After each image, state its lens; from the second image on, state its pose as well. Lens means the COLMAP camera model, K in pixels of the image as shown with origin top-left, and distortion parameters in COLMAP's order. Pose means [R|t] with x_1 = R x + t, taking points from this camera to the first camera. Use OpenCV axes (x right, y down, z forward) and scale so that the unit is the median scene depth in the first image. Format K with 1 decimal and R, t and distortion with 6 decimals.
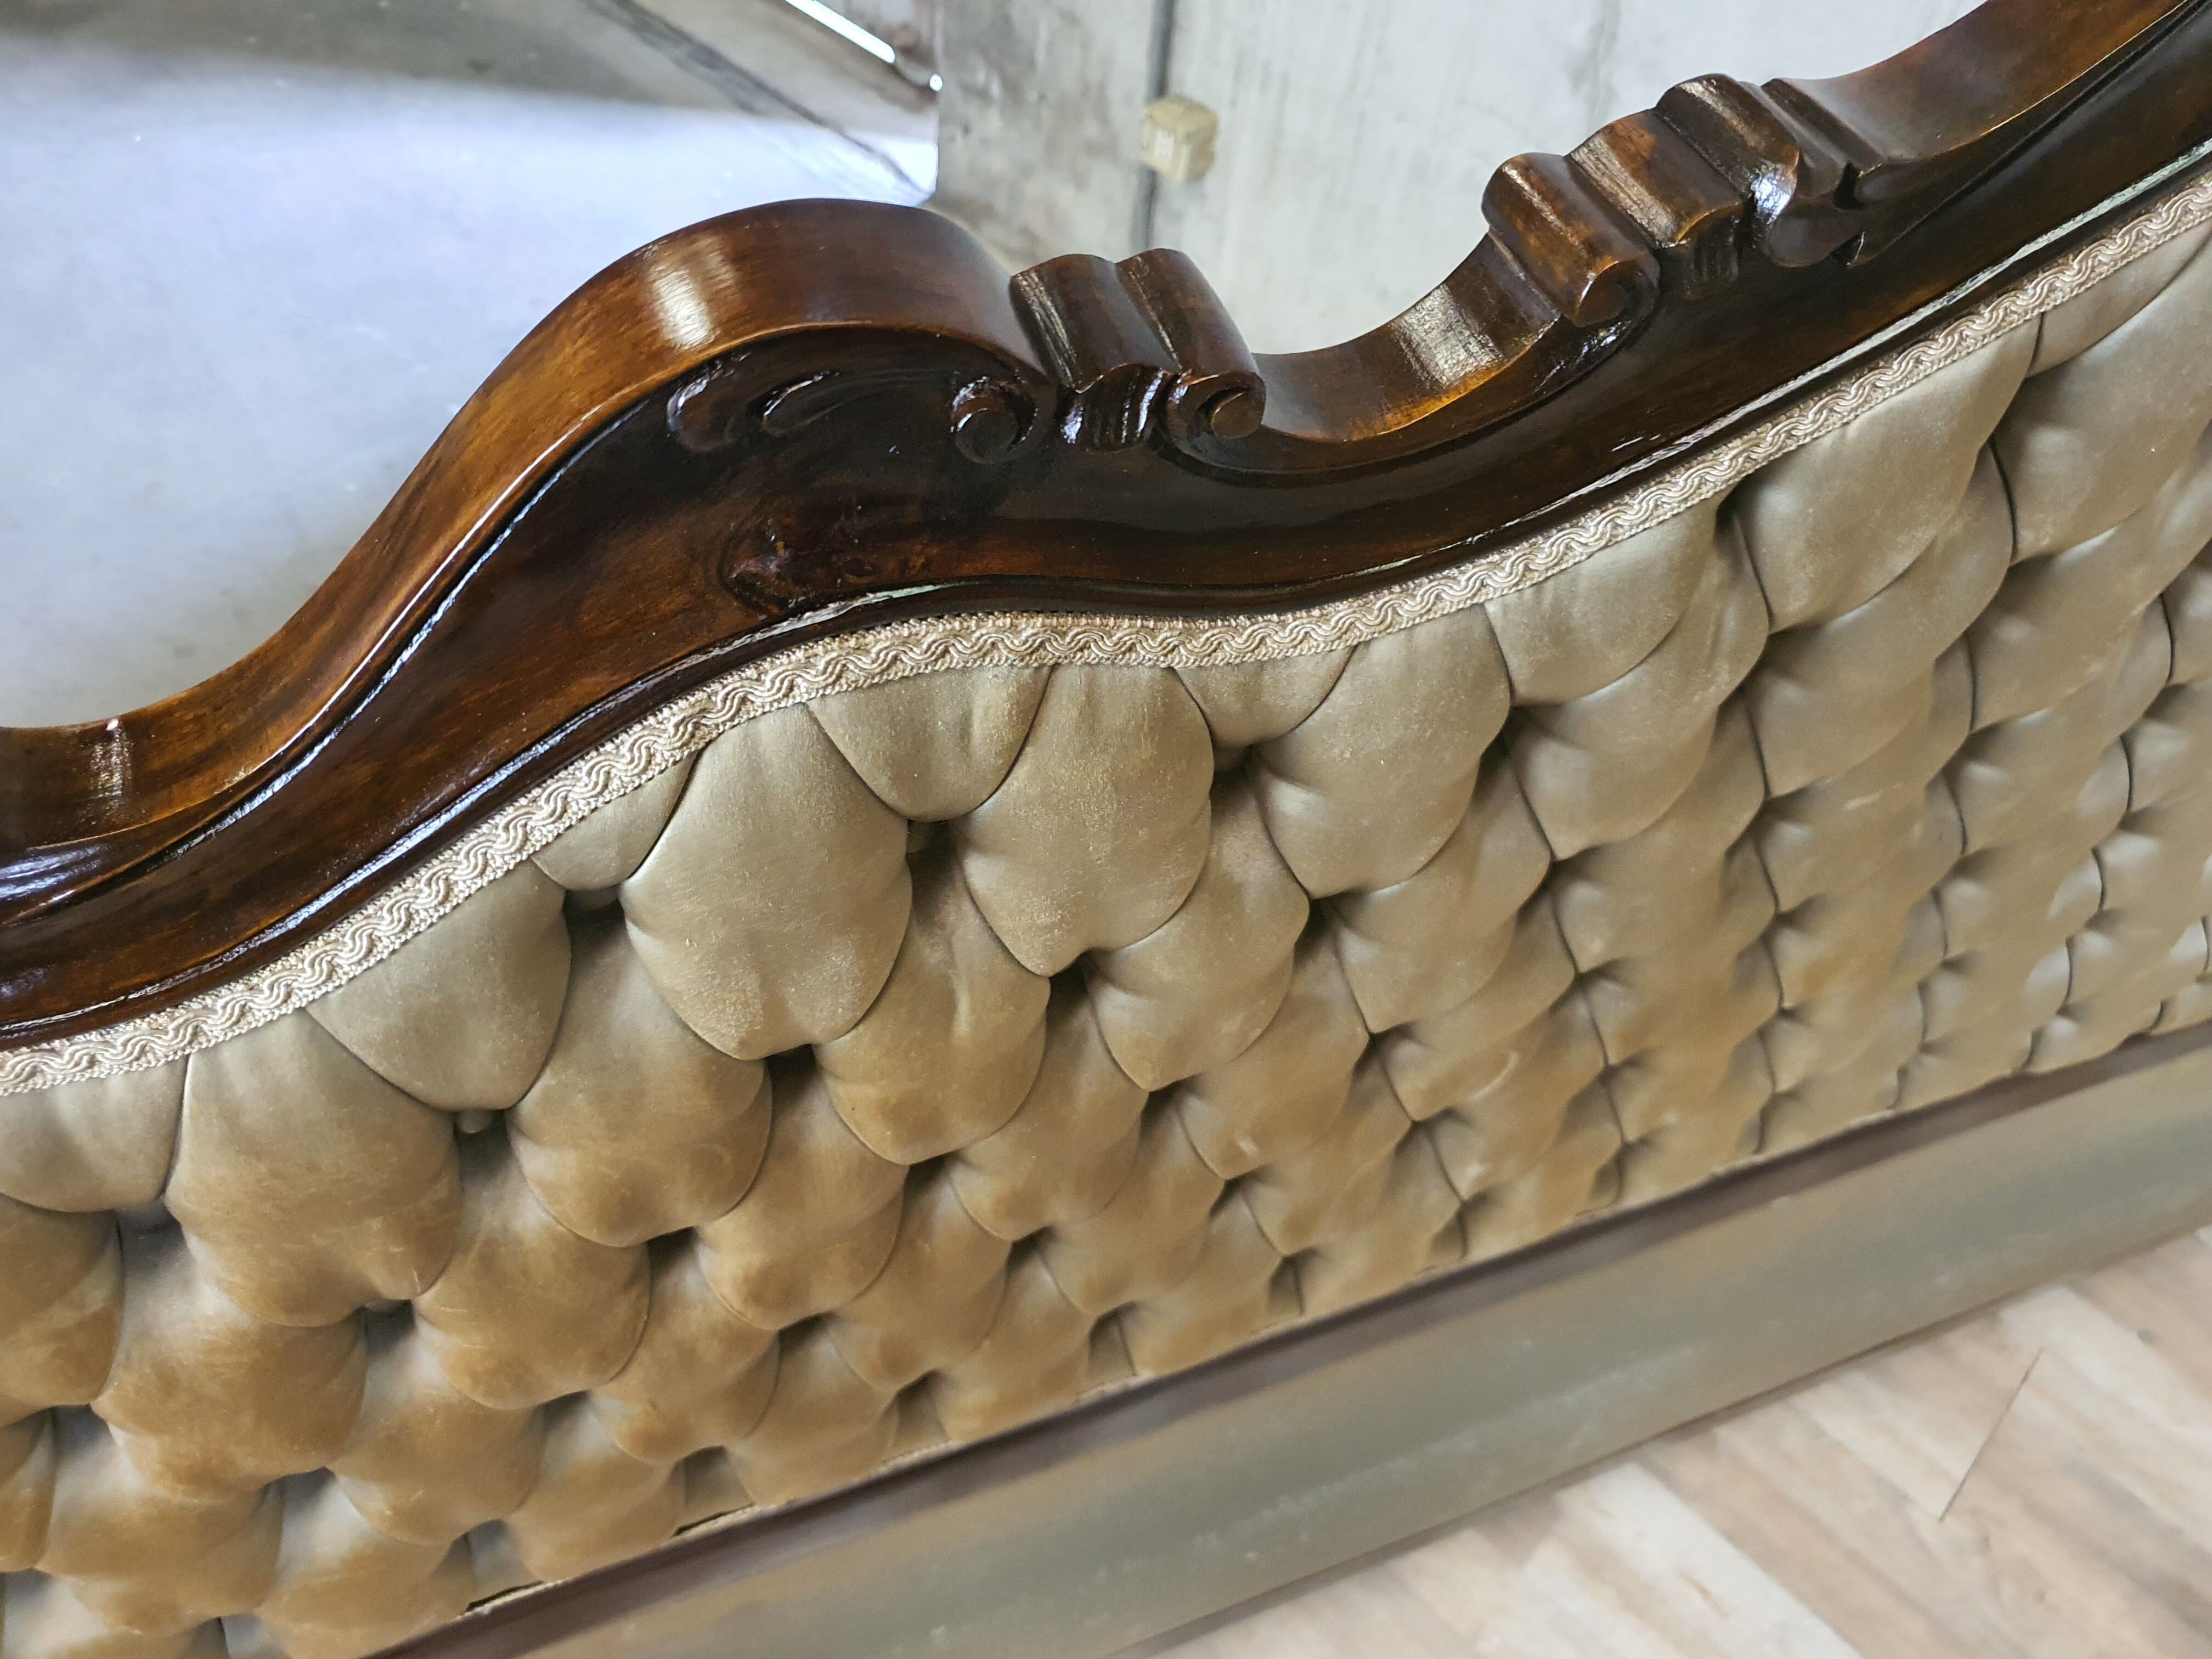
lens RADIAL K [[1794.9, 0, 1098.1], [0, 1794.9, 797.7], [0, 0, 1]] dist [-0.070799, 0.119534]
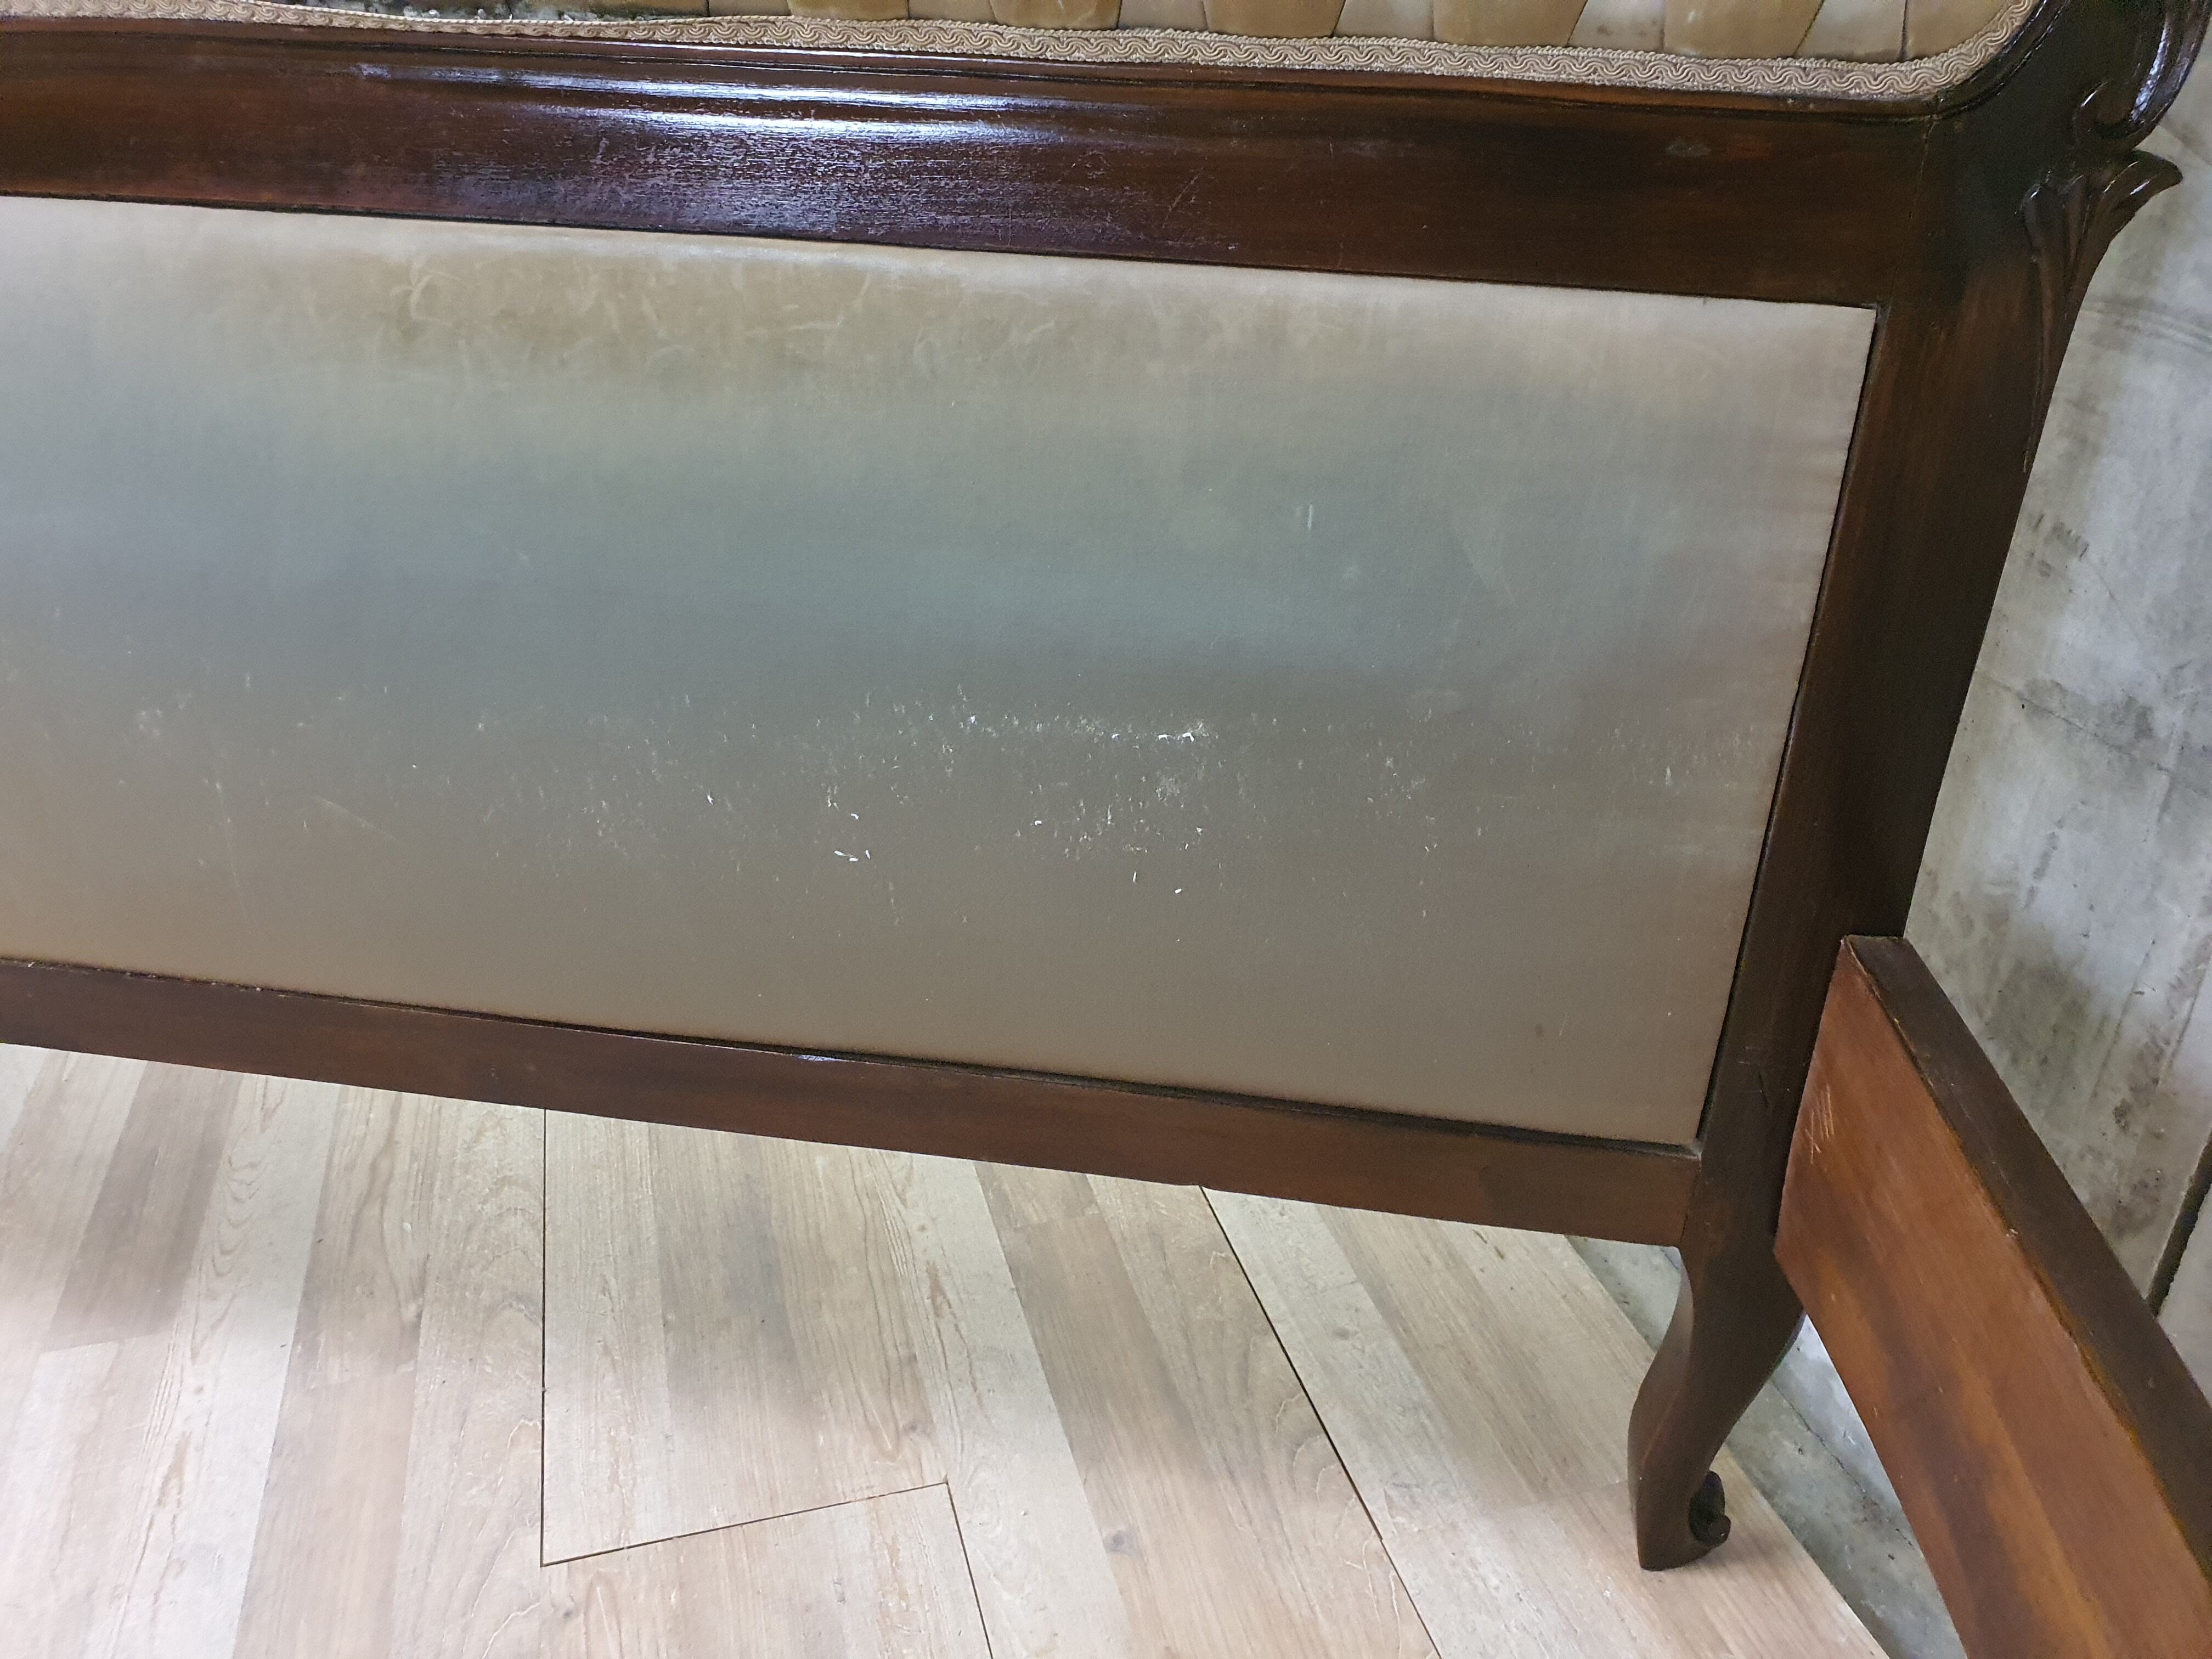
lens RADIAL K [[1726.7, 0, 1086.8], [0, 1726.7, 798.4], [0, 0, 1]] dist [-0.030170, 0.074327]
pose [[0.849056, 0.154444, -0.505224, 3.551960], [-0.358084, 0.871365, -0.335408, 1.210349], [0.388433, 0.465693, 0.795142, 1.834153]]
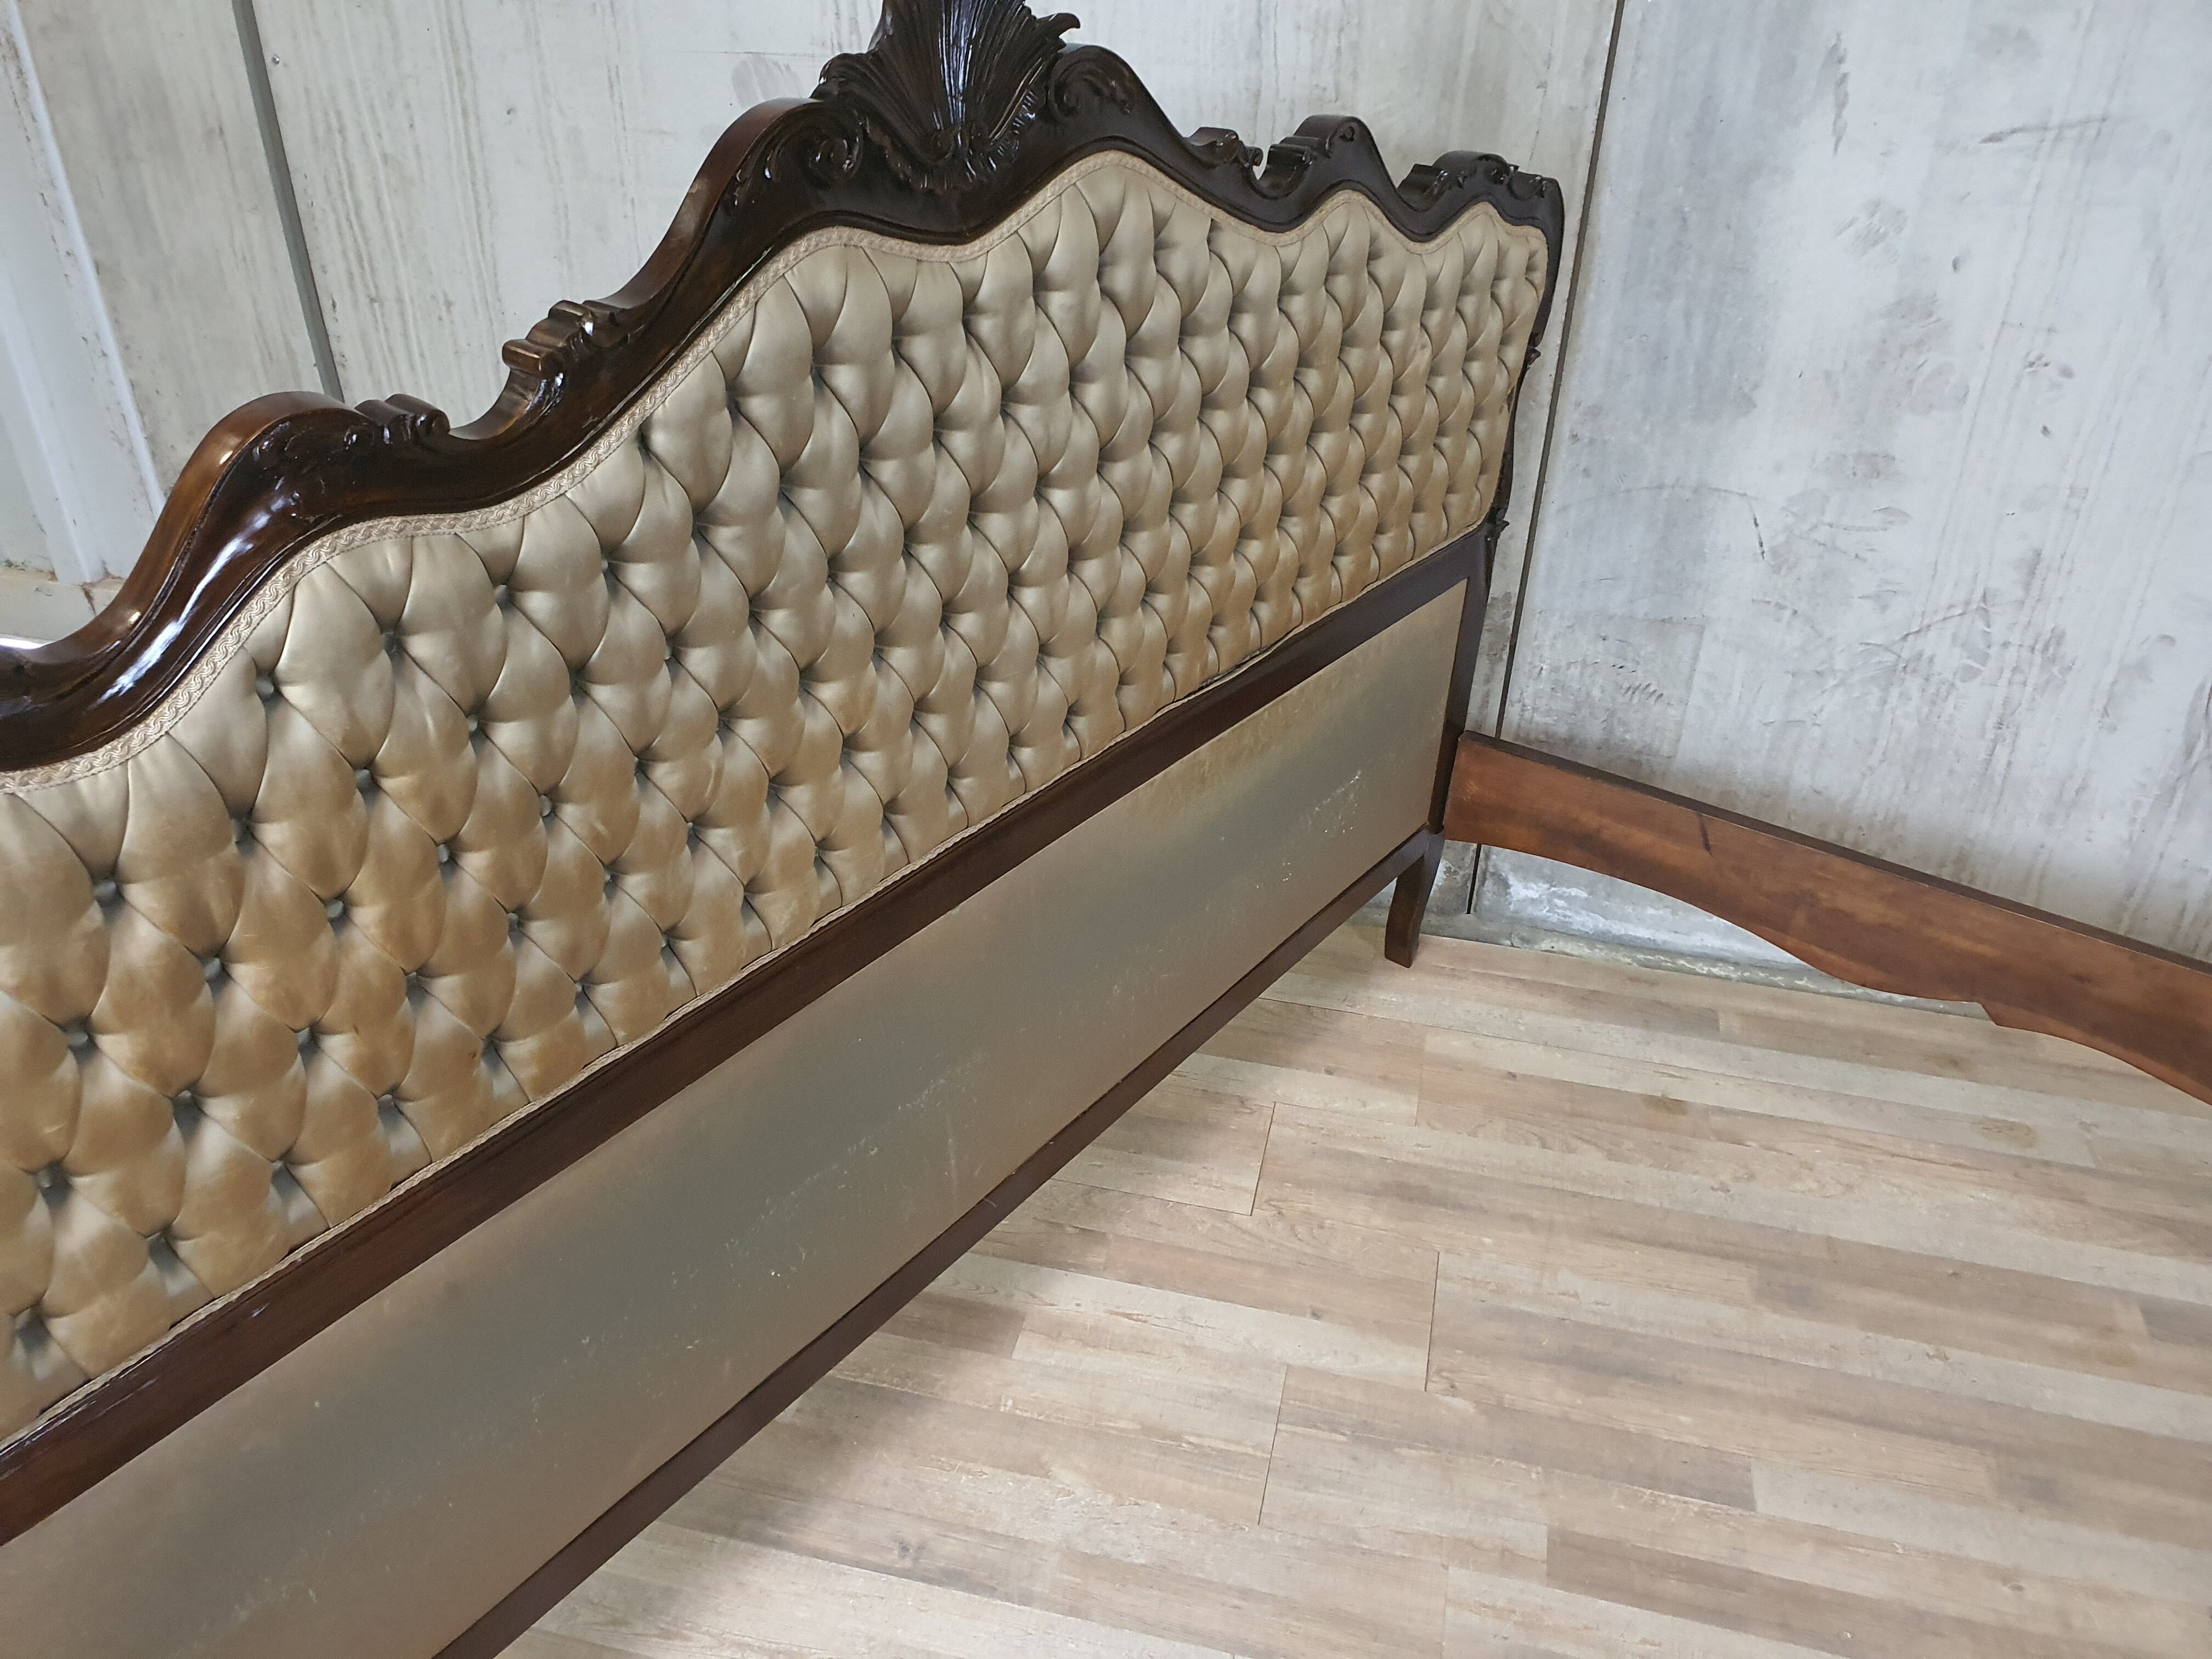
lens RADIAL K [[1745.3, 0, 1078.1], [0, 1745.3, 837.6], [0, 0, 1]] dist [-0.035075, 0.094015]
pose [[0.871294, -0.345084, 0.348948, -0.229116], [0.423716, 0.887708, -0.180106, 1.283428], [-0.247612, 0.304780, 0.919672, -1.633742]]
